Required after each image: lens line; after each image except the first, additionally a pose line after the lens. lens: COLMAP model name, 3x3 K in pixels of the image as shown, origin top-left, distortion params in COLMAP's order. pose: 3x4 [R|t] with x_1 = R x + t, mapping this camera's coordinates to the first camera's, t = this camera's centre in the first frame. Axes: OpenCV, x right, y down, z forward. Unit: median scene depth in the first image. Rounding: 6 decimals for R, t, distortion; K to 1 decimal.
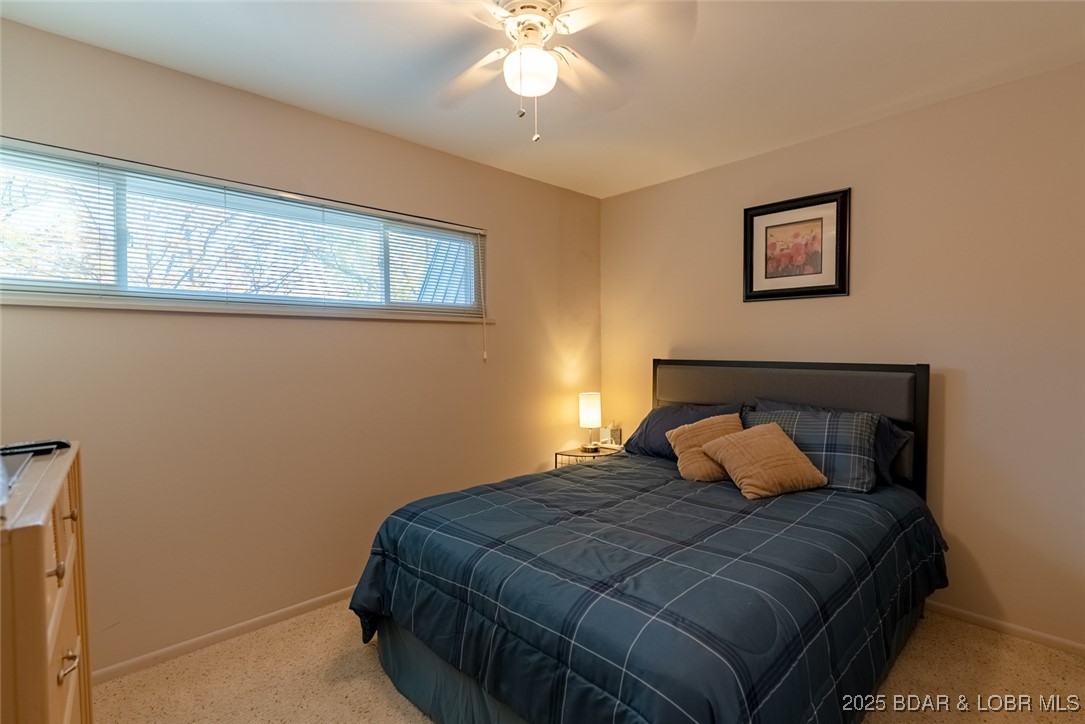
lens RADIAL K [[490.2, 0, 538.2], [0, 490.2, 362.8], [0, 0, 1]] dist [-0.012486, 0.004278]
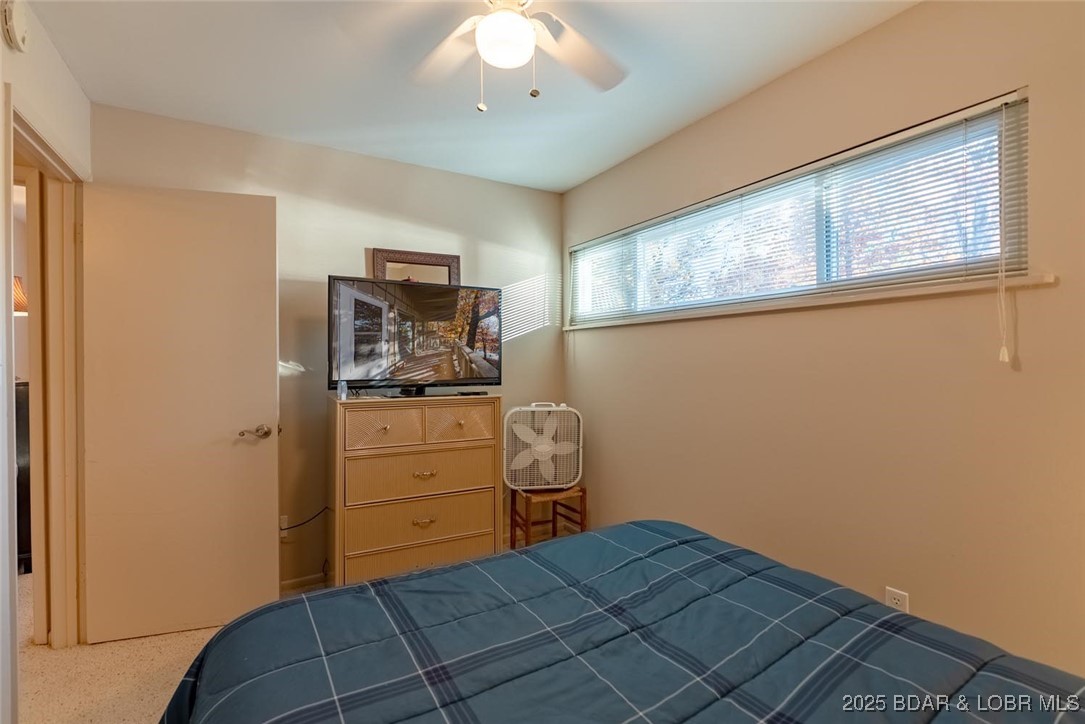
lens RADIAL K [[490.2, 0, 537.2], [0, 490.2, 363.6], [0, 0, 1]] dist [-0.012486, 0.004278]
pose [[-0.211400, 0.016807, -0.977255, 0.498492], [-0.020983, 0.999544, 0.021729, -0.010554], [0.977174, 0.025100, -0.210950, 0.730036]]
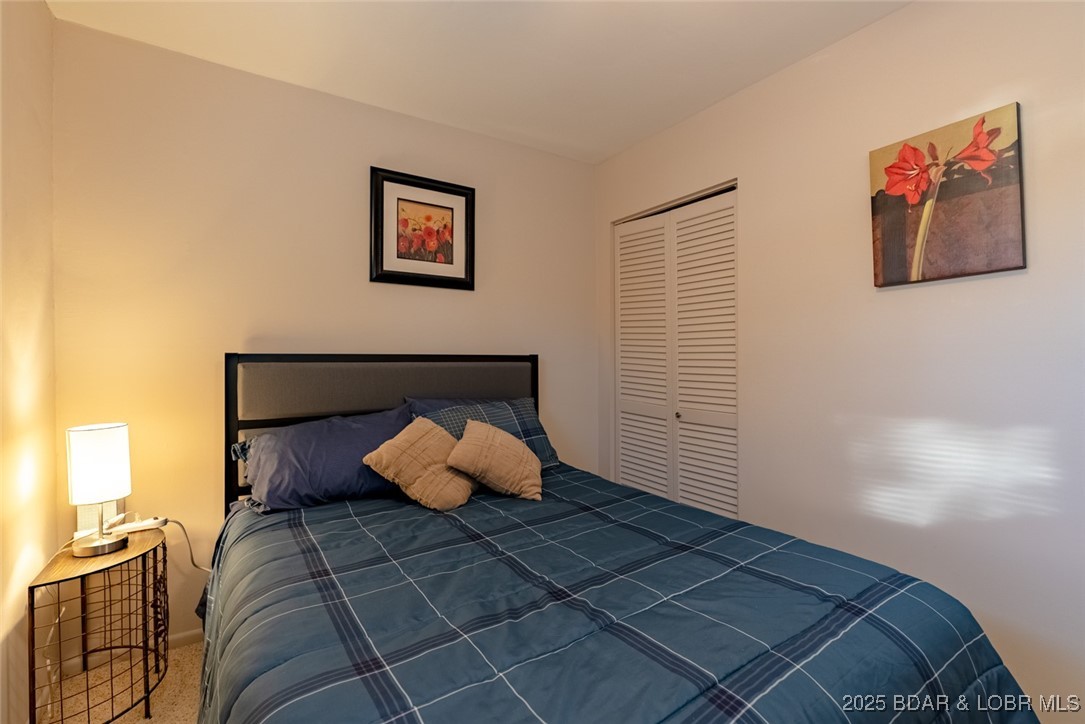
lens RADIAL K [[490.2, 0, 536.4], [0, 490.2, 363.9], [0, 0, 1]] dist [-0.012486, 0.004278]
pose [[0.173780, -0.008637, 0.984747, -0.359134], [0.030768, 0.999521, 0.003337, 0.018501], [-0.984304, 0.029718, 0.173963, 0.657986]]
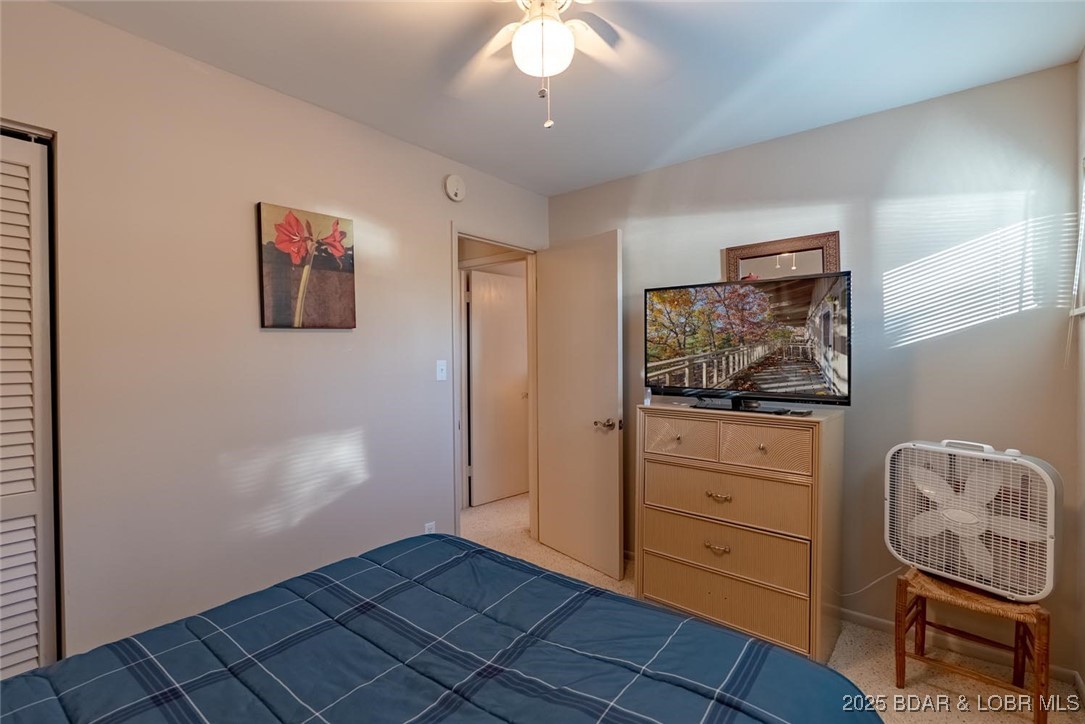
lens RADIAL K [[490.2, 0, 544.3], [0, 490.2, 361.1], [0, 0, 1]] dist [-0.012486, 0.004278]
pose [[-0.988577, 0.016407, -0.149821, 0.064963], [0.010358, 0.999103, 0.041063, -0.043353], [0.150361, 0.039042, -0.987860, 1.095059]]
